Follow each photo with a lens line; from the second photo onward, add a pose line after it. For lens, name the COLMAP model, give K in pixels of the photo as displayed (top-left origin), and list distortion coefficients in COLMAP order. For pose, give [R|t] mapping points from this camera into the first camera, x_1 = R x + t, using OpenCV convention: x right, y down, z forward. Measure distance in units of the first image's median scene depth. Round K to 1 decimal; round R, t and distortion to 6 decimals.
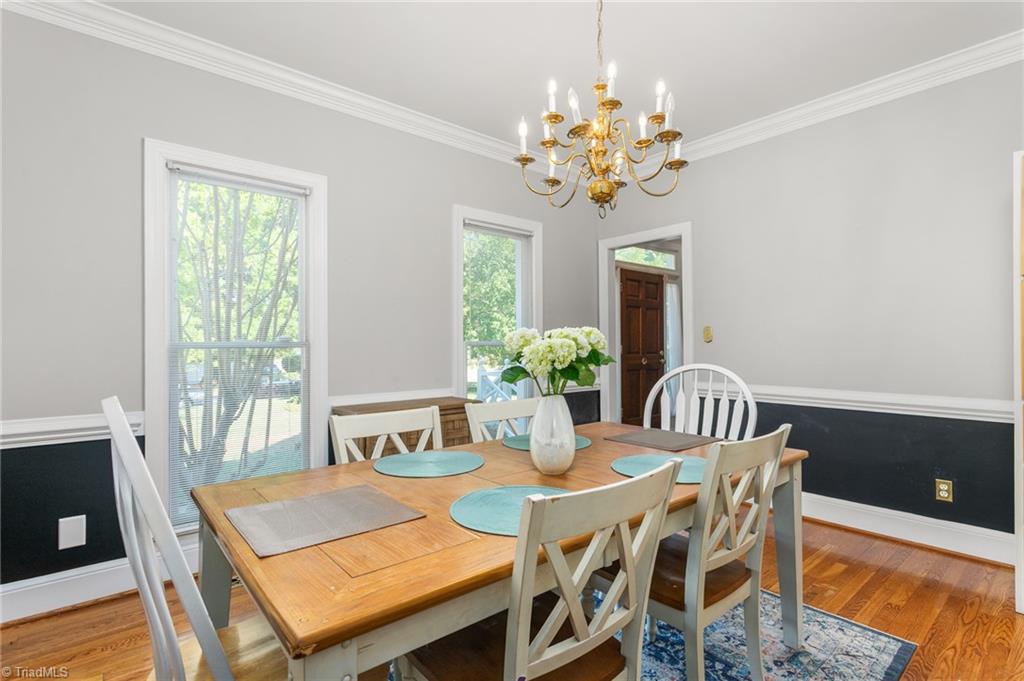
lens RADIAL K [[499.2, 0, 505.5], [0, 499.2, 346.1], [0, 0, 1]] dist [-0.017355, -0.000007]
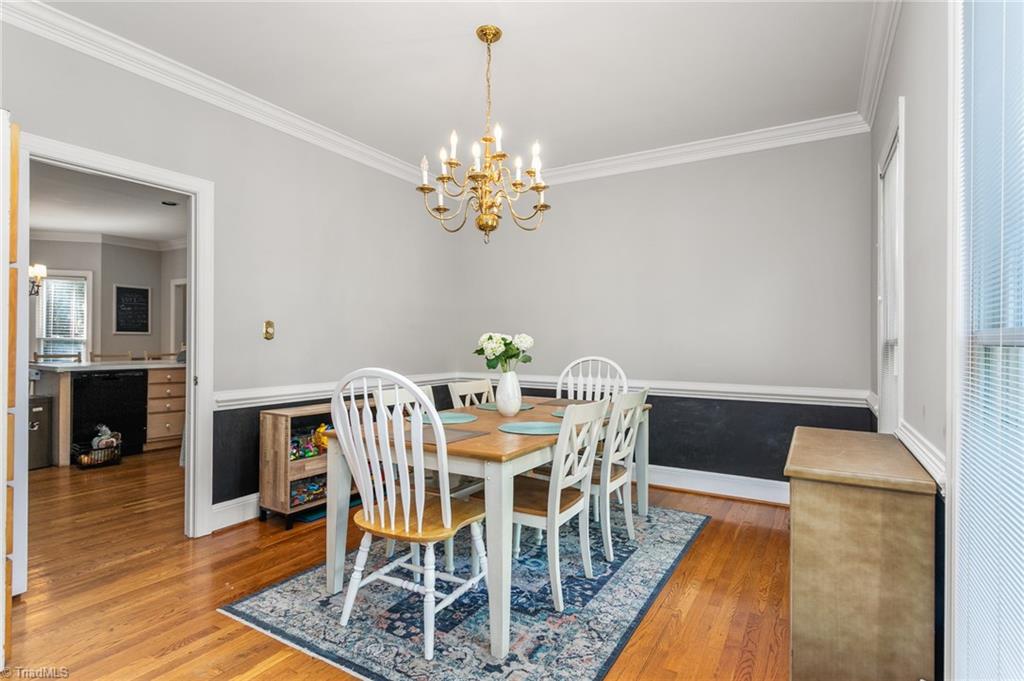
lens RADIAL K [[499.2, 0, 506.5], [0, 499.2, 339.3], [0, 0, 1]] dist [-0.017355, -0.000007]
pose [[0.940483, 0.017087, 0.339411, -0.241758], [-0.013994, 0.999835, -0.011558, -0.003424], [-0.339553, 0.006120, 0.940567, -0.262011]]
